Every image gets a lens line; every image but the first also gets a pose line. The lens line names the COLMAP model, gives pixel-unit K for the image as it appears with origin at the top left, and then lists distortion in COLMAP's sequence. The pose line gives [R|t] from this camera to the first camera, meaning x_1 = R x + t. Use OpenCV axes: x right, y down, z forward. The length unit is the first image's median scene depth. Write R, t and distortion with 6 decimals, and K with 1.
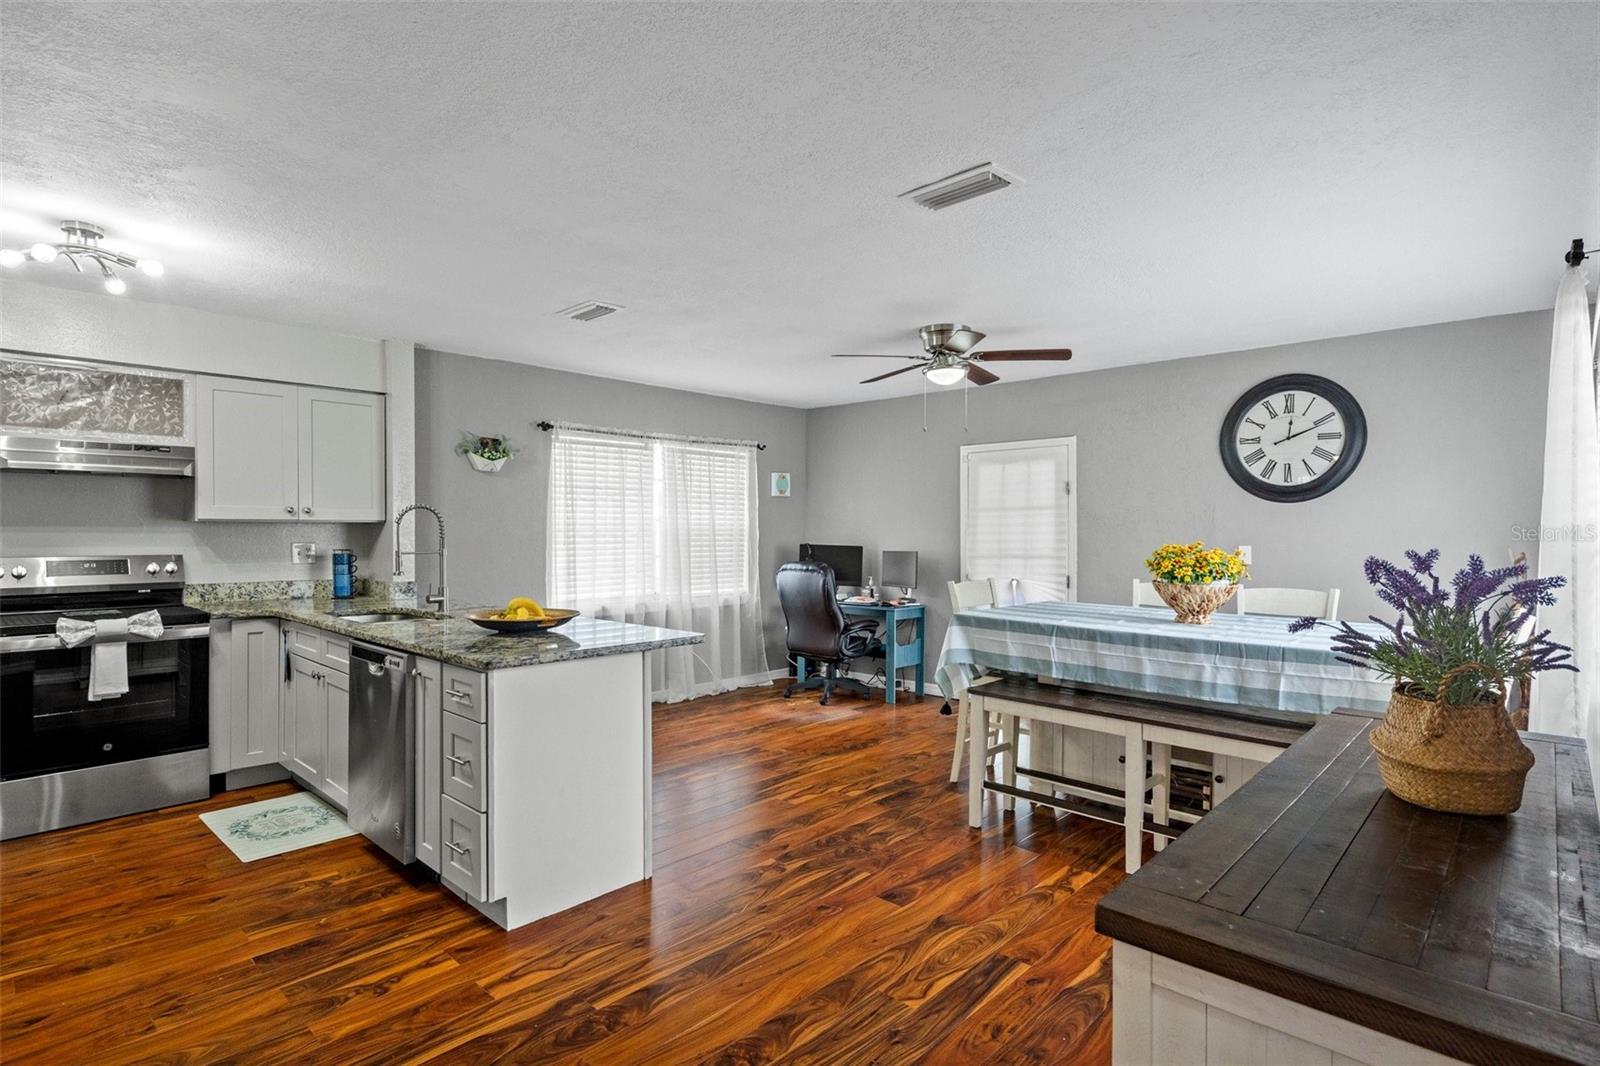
lens RADIAL K [[814.7, 0, 798.6], [0, 814.7, 536.6], [0, 0, 1]] dist [0.002901, 0.001627]
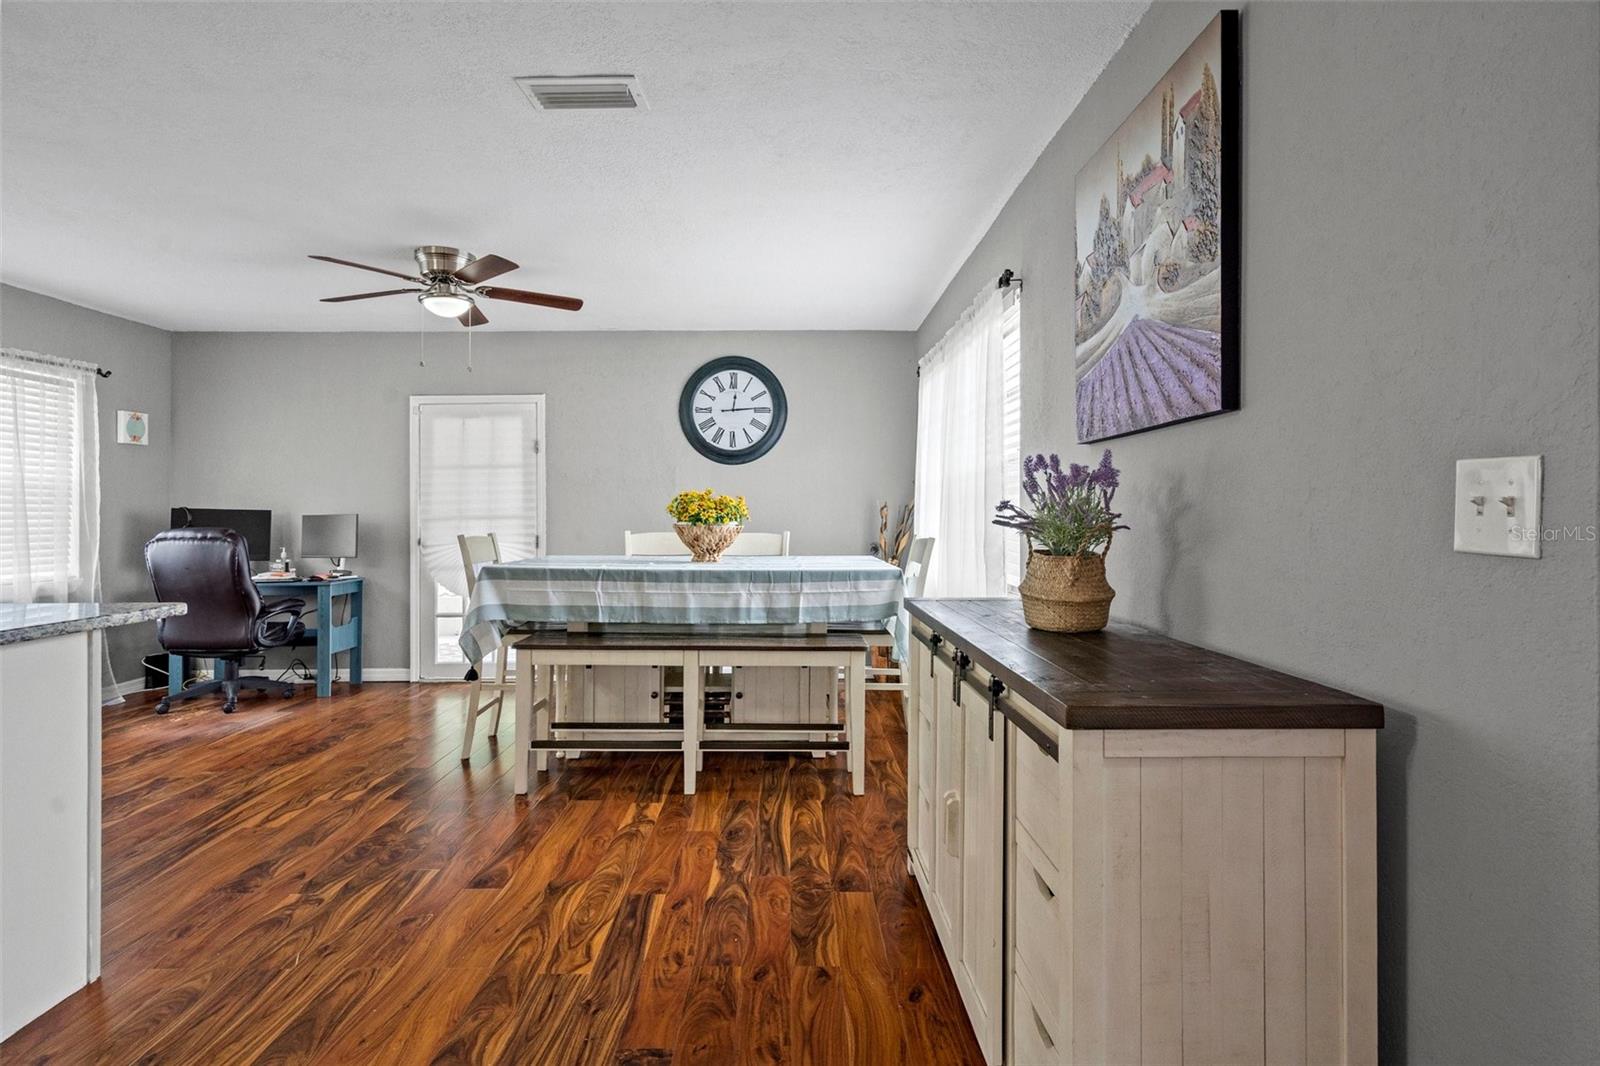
lens RADIAL K [[815.1, 0, 799.5], [0, 815.1, 509.4], [0, 0, 1]] dist [-0.000162, 0.001493]
pose [[0.718772, -0.001933, 0.695243, -0.201359], [0.012037, 0.999881, -0.009664, 0.047528], [-0.695142, 0.015315, 0.718710, 0.114078]]
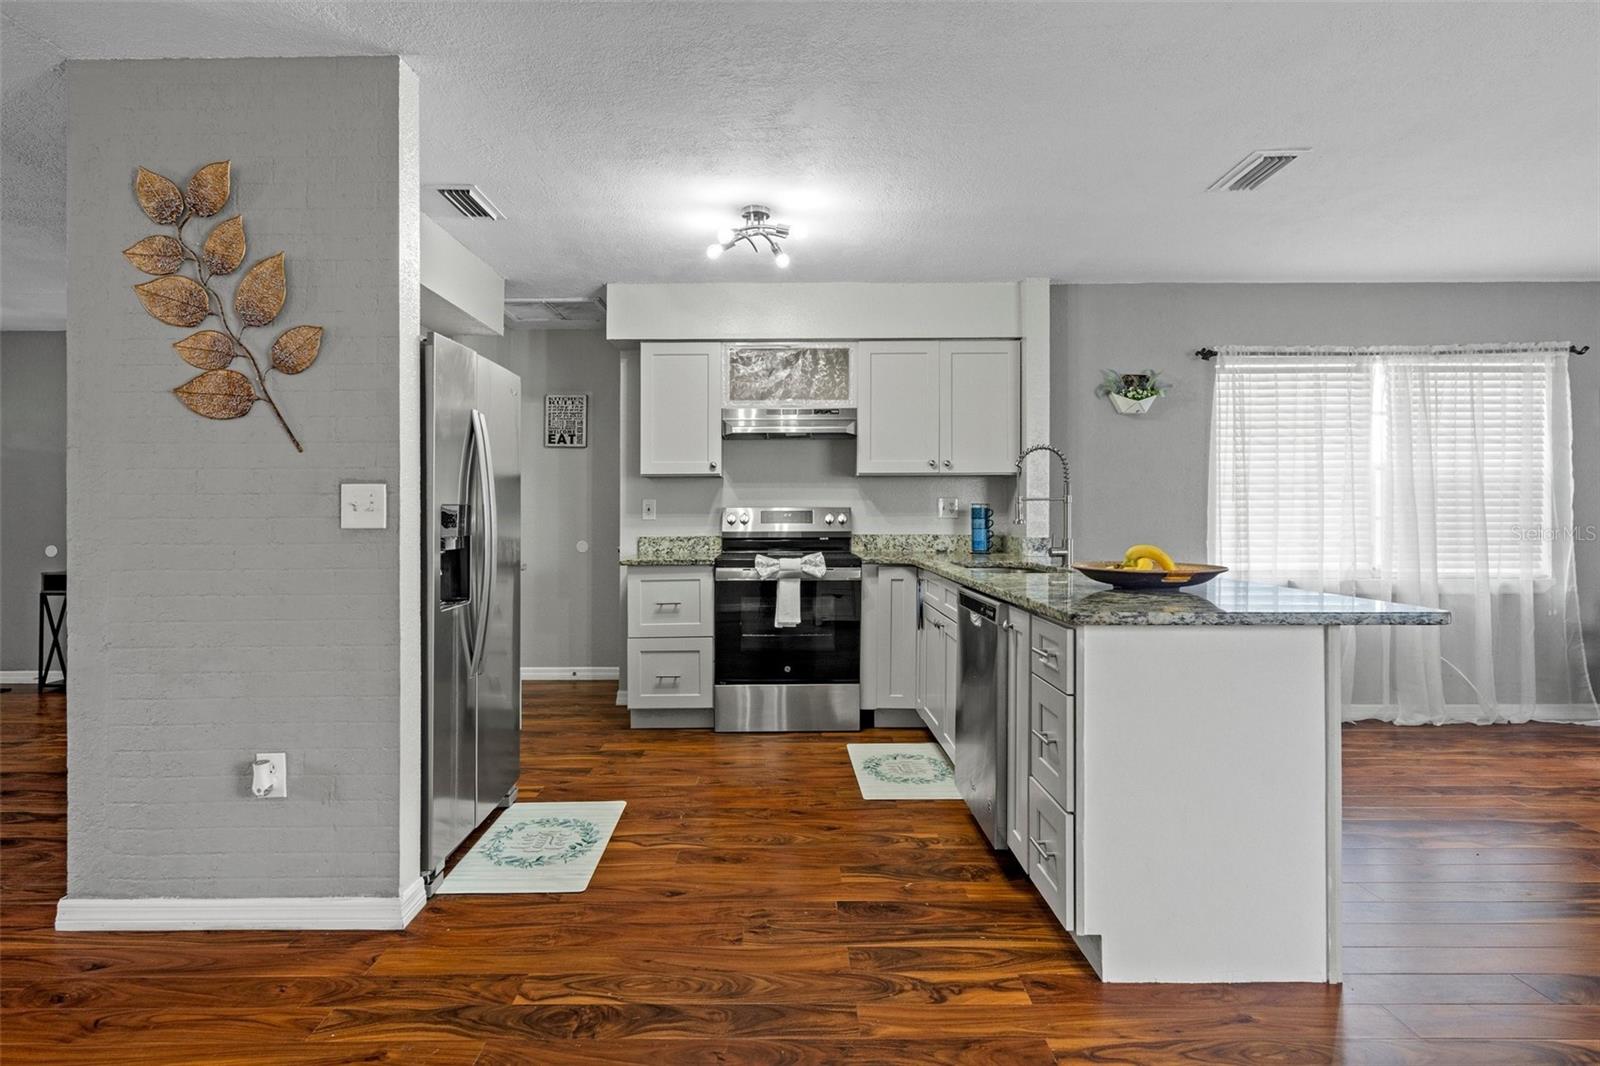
lens RADIAL K [[816.9, 0, 782.1], [0, 816.9, 517.3], [0, 0, 1]] dist [0.002907, 0.002465]
pose [[0.685412, -0.001226, -0.728155, -0.011185], [-0.002767, 0.999987, -0.004288, 0.049364], [0.728151, 0.004954, 0.685399, 0.207090]]
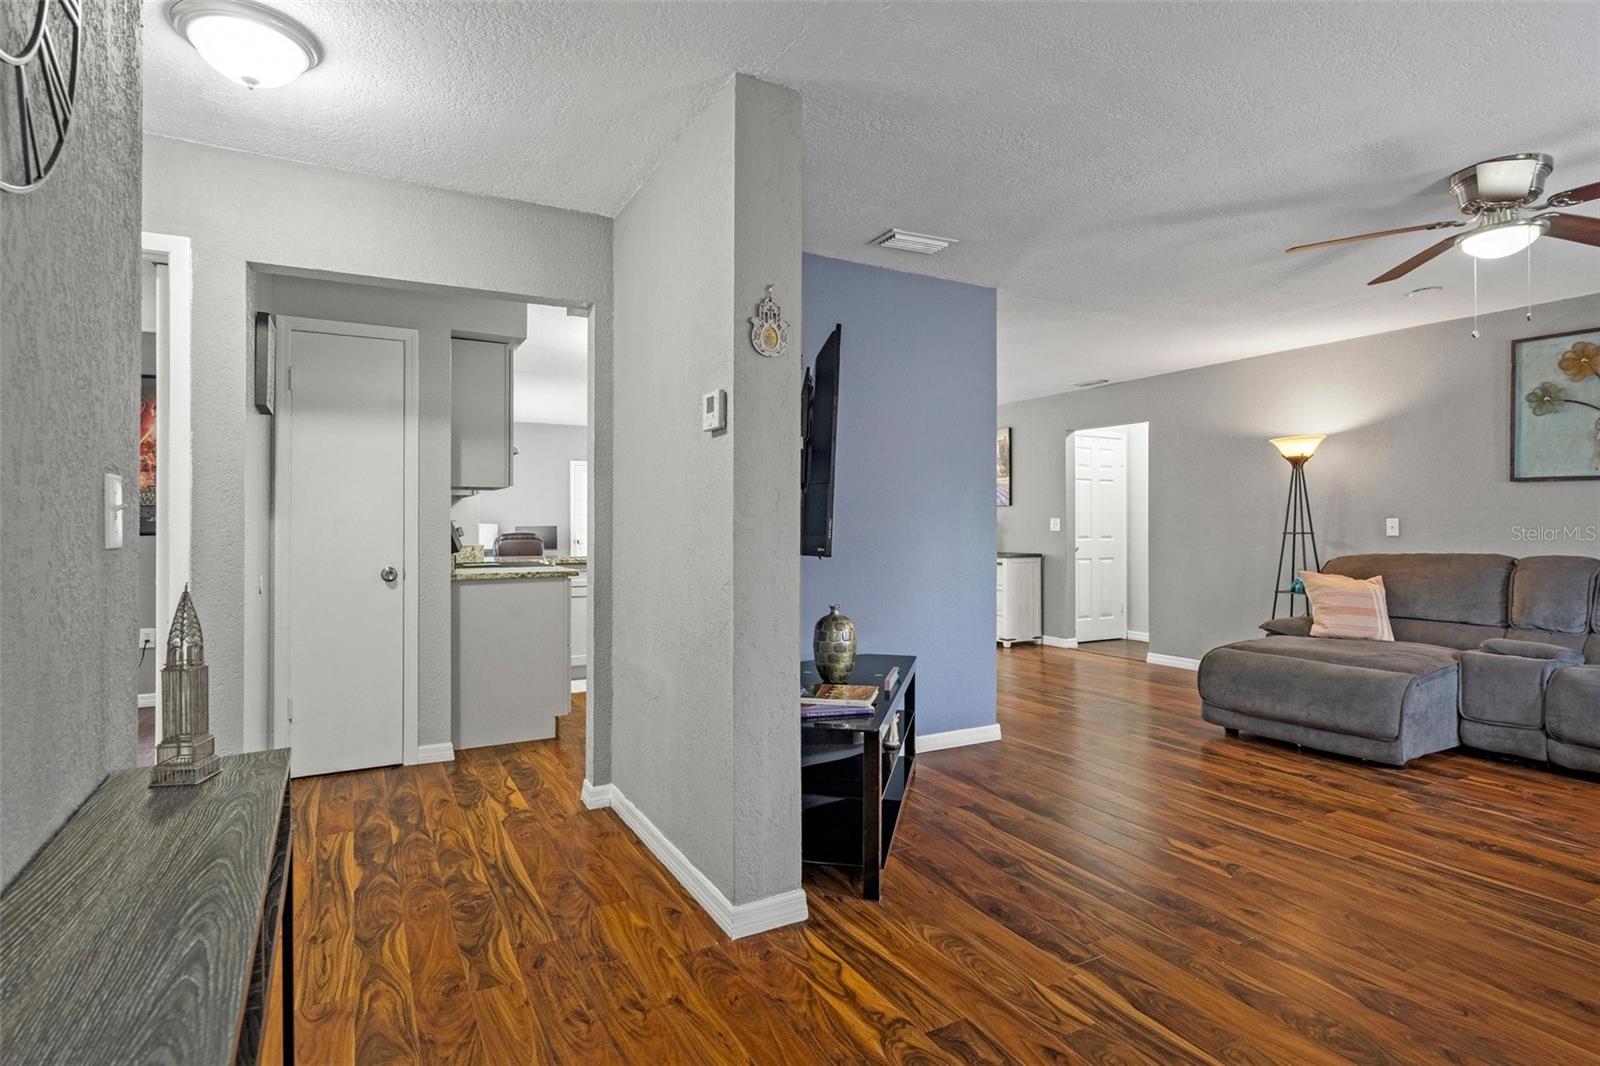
lens RADIAL K [[812.0, 0, 793.6], [0, 812.0, 514.9], [0, 0, 1]] dist [0.000516, 0.001800]
pose [[0.305483, 0.010216, 0.952143, -2.120337], [0.011577, 0.999829, -0.014442, 0.045142], [-0.952127, 0.015434, 0.305312, 0.152771]]
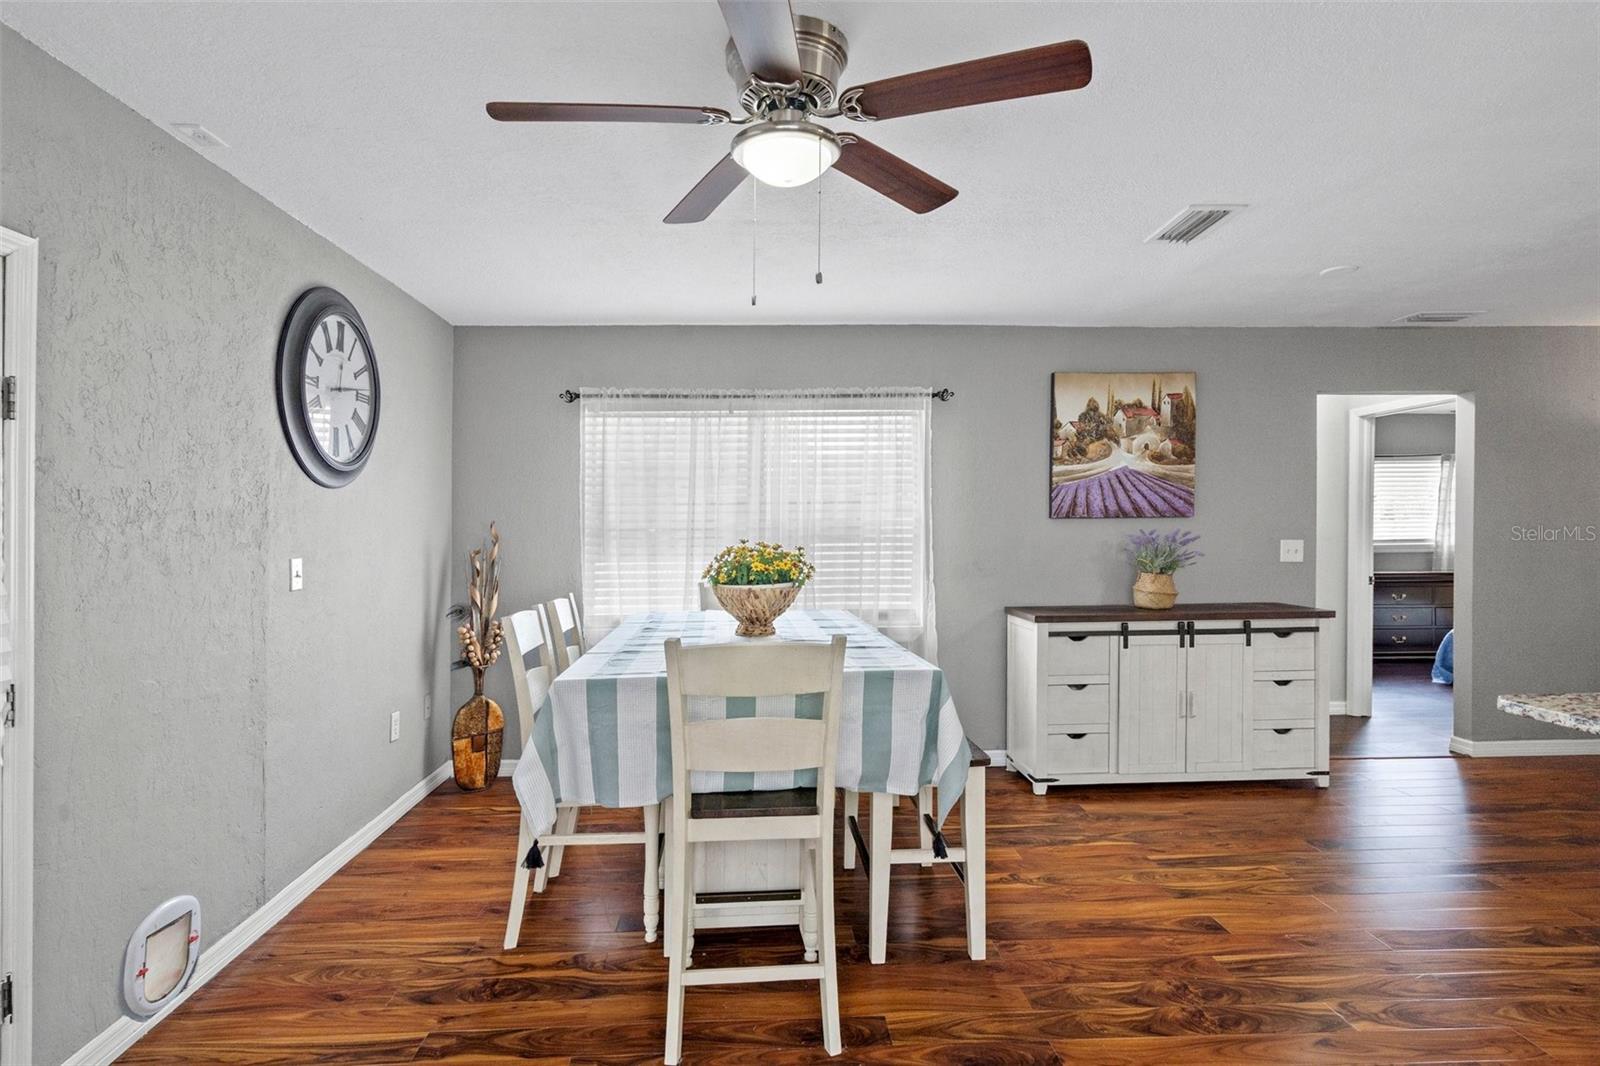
lens RADIAL K [[814.4, 0, 778.3], [0, 814.4, 529.7], [0, 0, 1]] dist [0.001647, 0.001114]
pose [[-0.712038, -0.001359, 0.702140, -0.147097], [0.014738, 0.999749, 0.016881, -0.018690], [-0.701986, 0.022368, -0.711839, 1.625658]]
